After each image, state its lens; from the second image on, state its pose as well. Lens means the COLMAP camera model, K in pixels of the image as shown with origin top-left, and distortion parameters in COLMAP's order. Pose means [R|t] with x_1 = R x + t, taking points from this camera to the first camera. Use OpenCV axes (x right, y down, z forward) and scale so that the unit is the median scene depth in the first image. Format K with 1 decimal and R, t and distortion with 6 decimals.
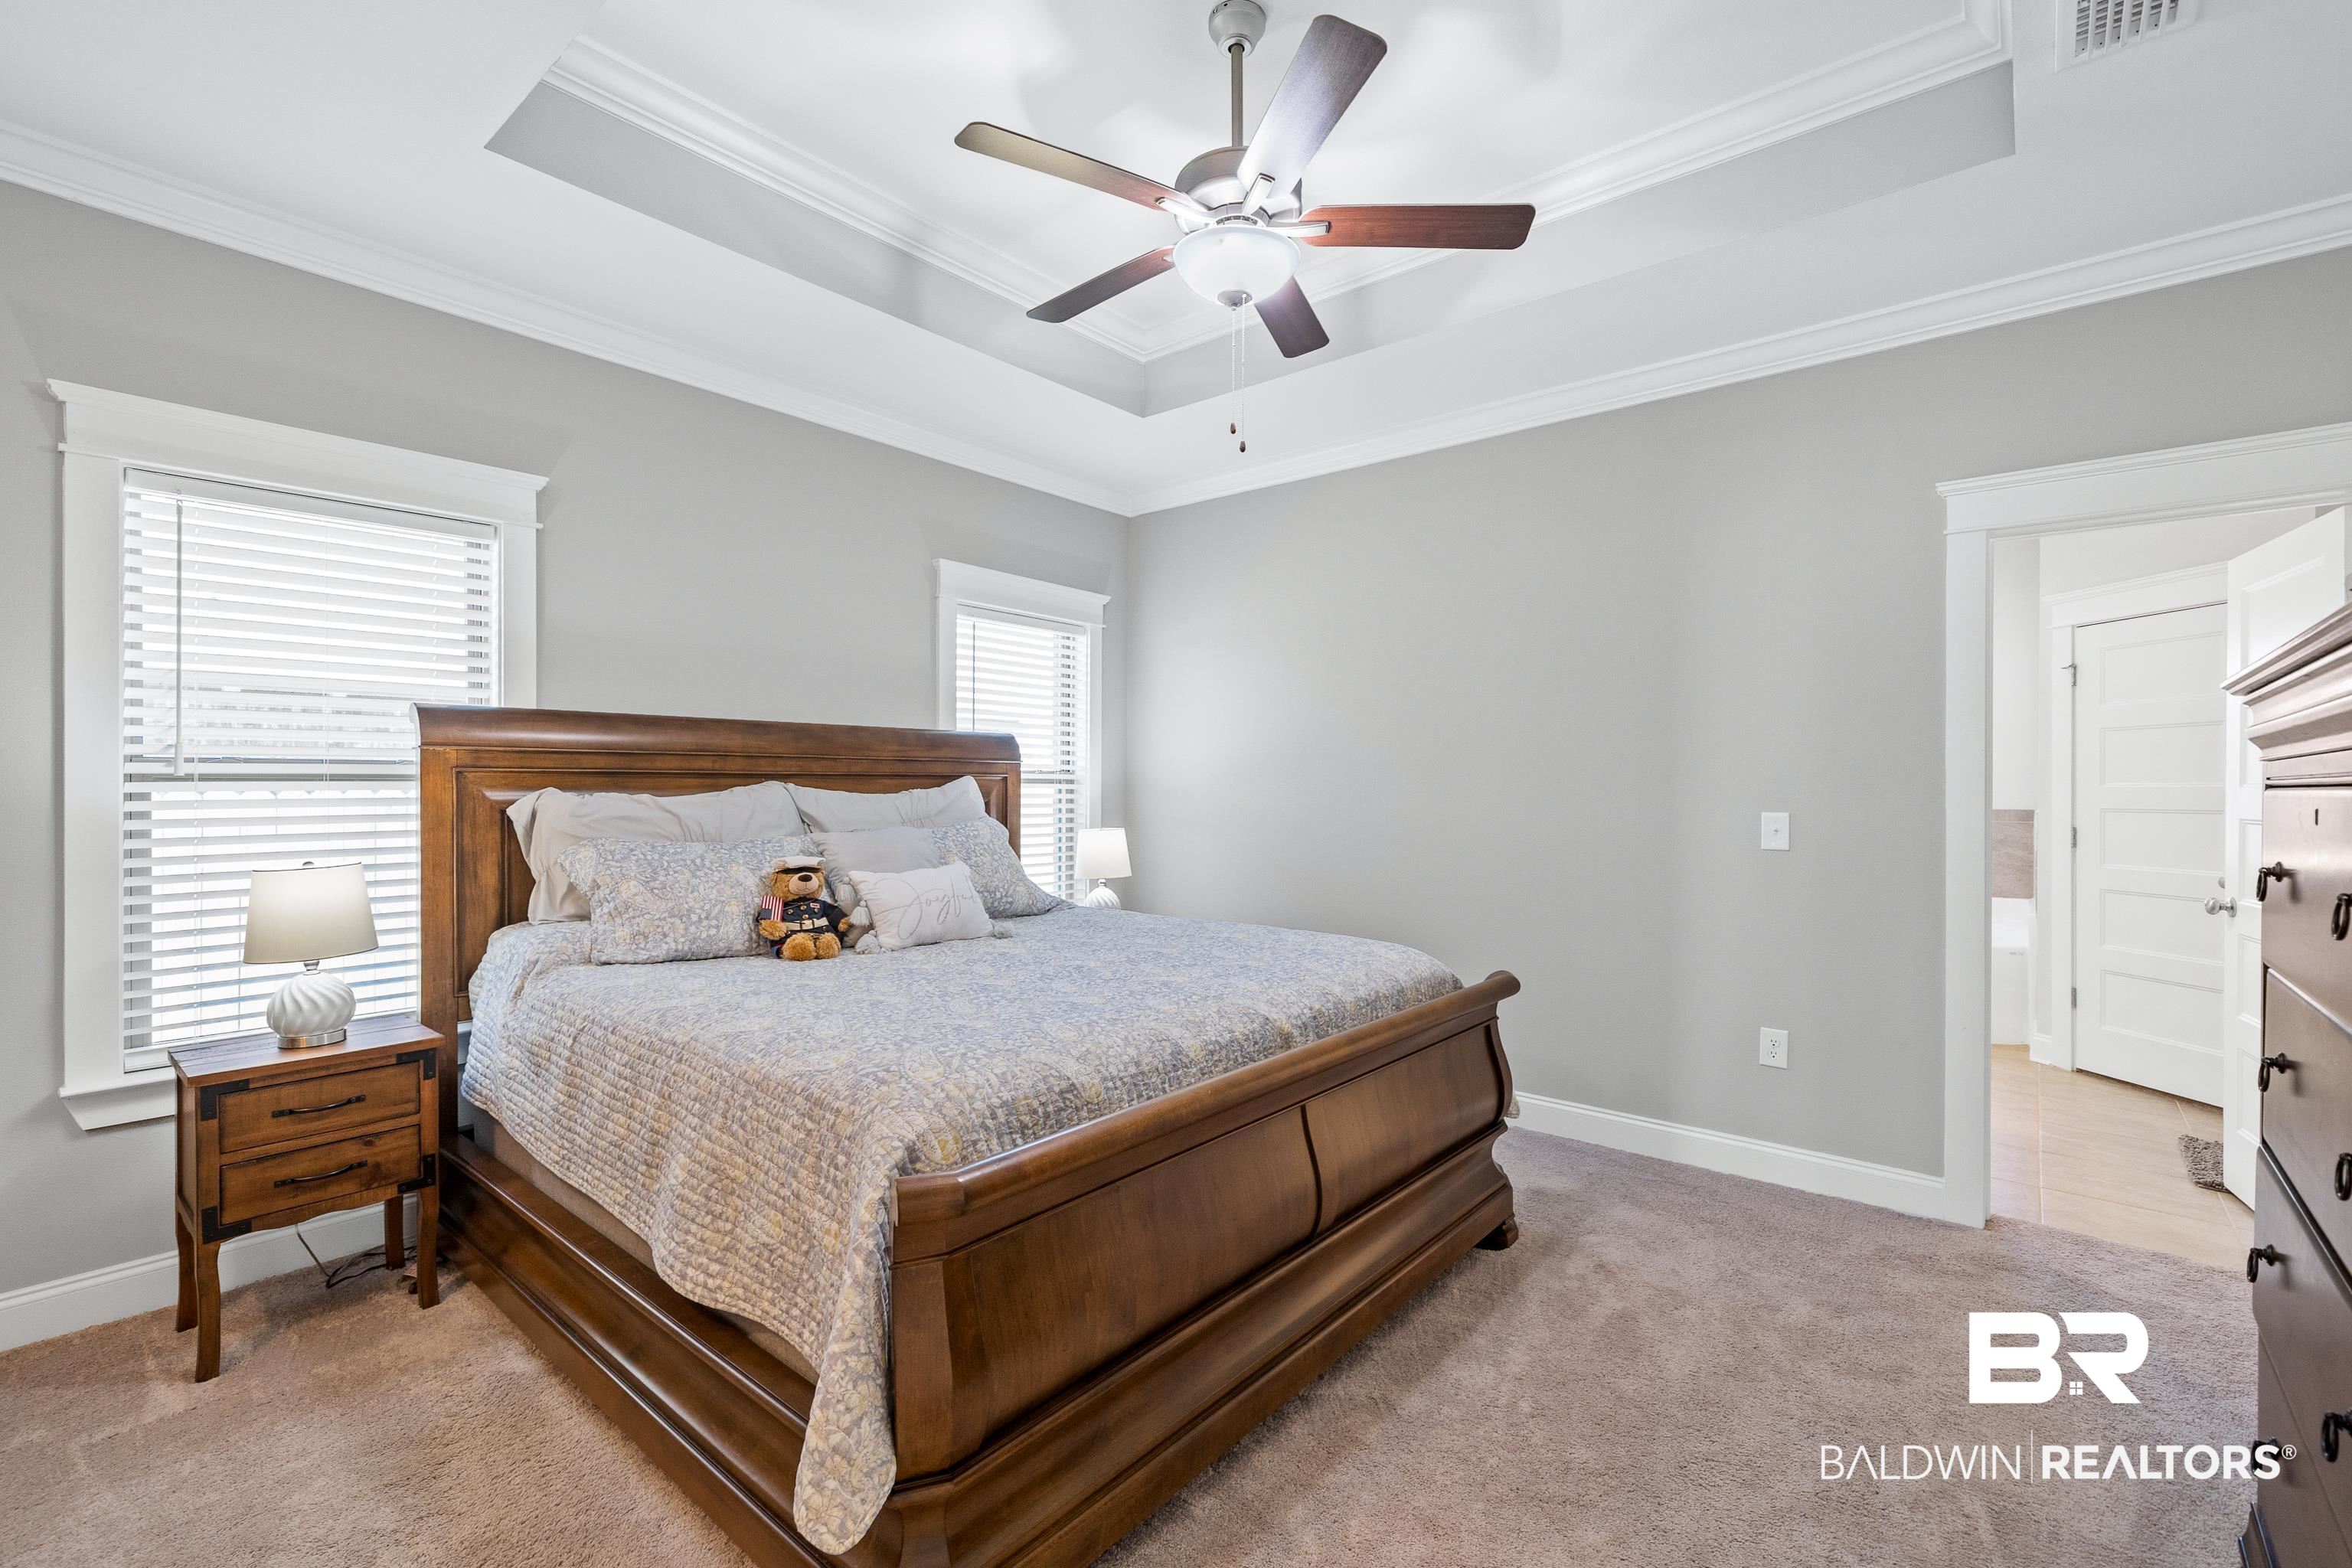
lens RADIAL K [[1014.9, 0, 1184.8], [0, 1014.9, 772.9], [0, 0, 1]] dist [0.003624, 0.000172]
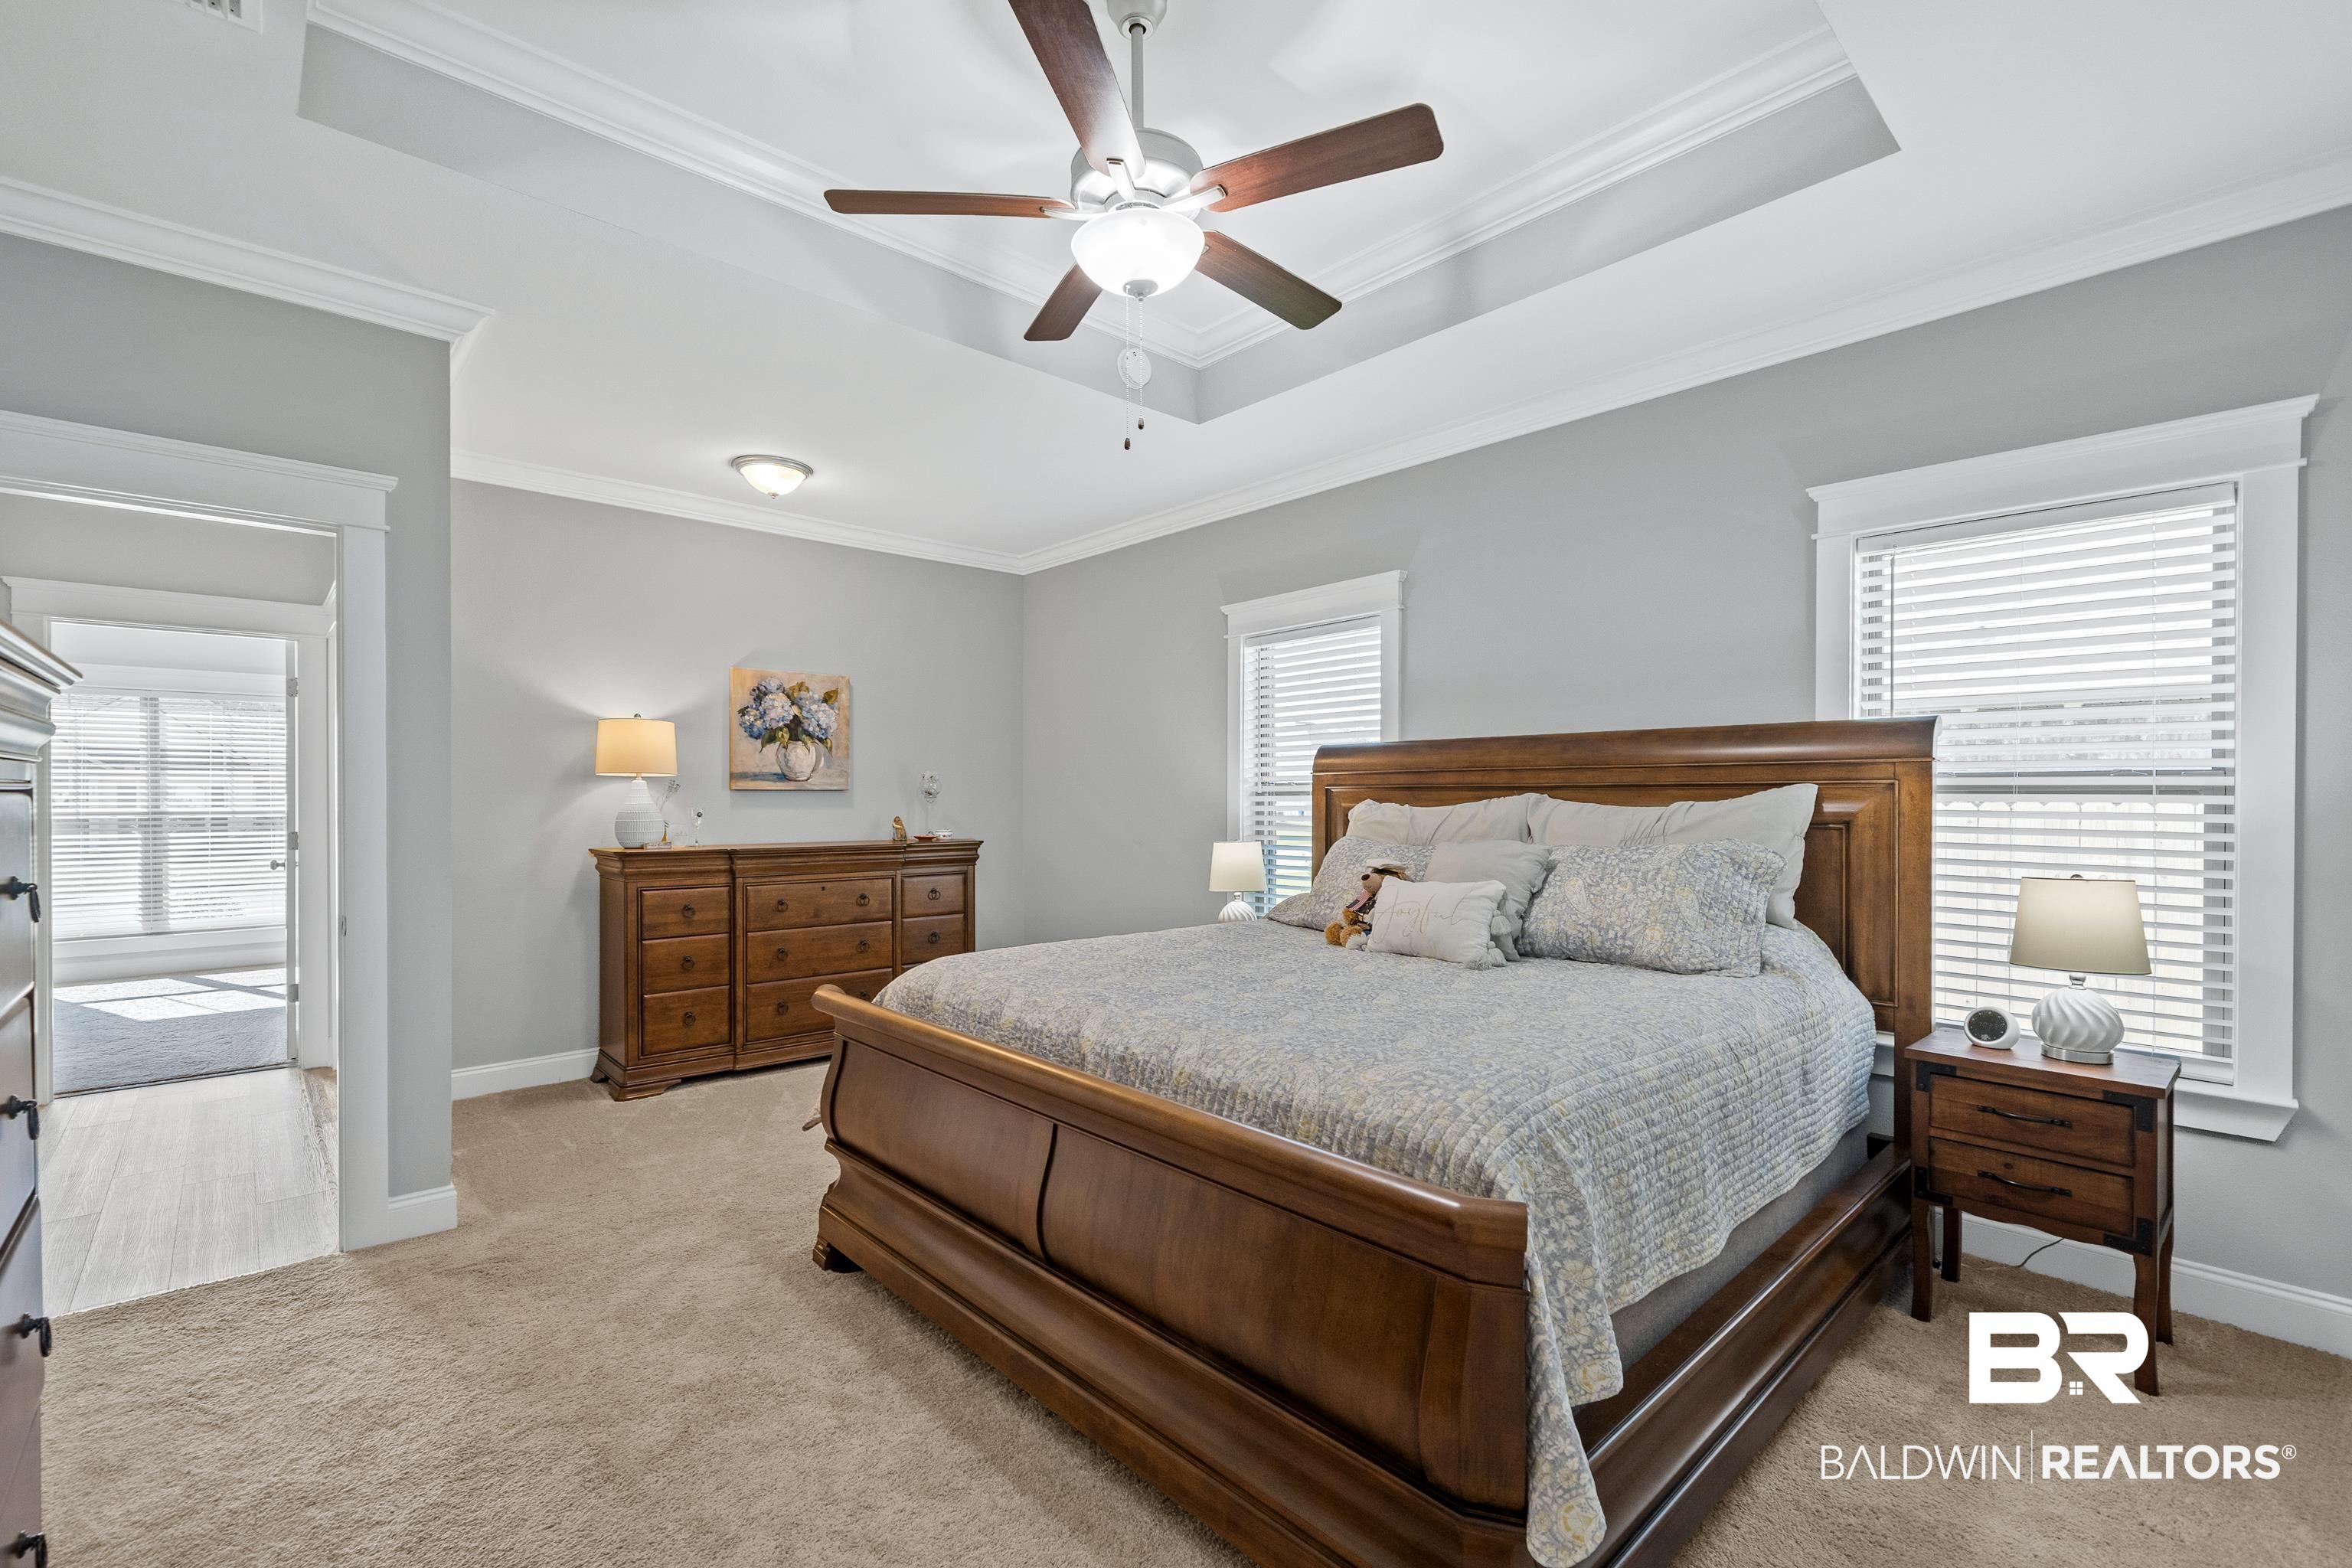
lens RADIAL K [[1014.9, 0, 1183.8], [0, 1014.9, 805.6], [0, 0, 1]] dist [0.003624, 0.000172]
pose [[-0.115556, 0.007049, -0.993276, 0.259082], [0.012037, 0.999911, 0.005695, 0.004179], [0.993228, -0.011298, -0.115630, 0.299879]]
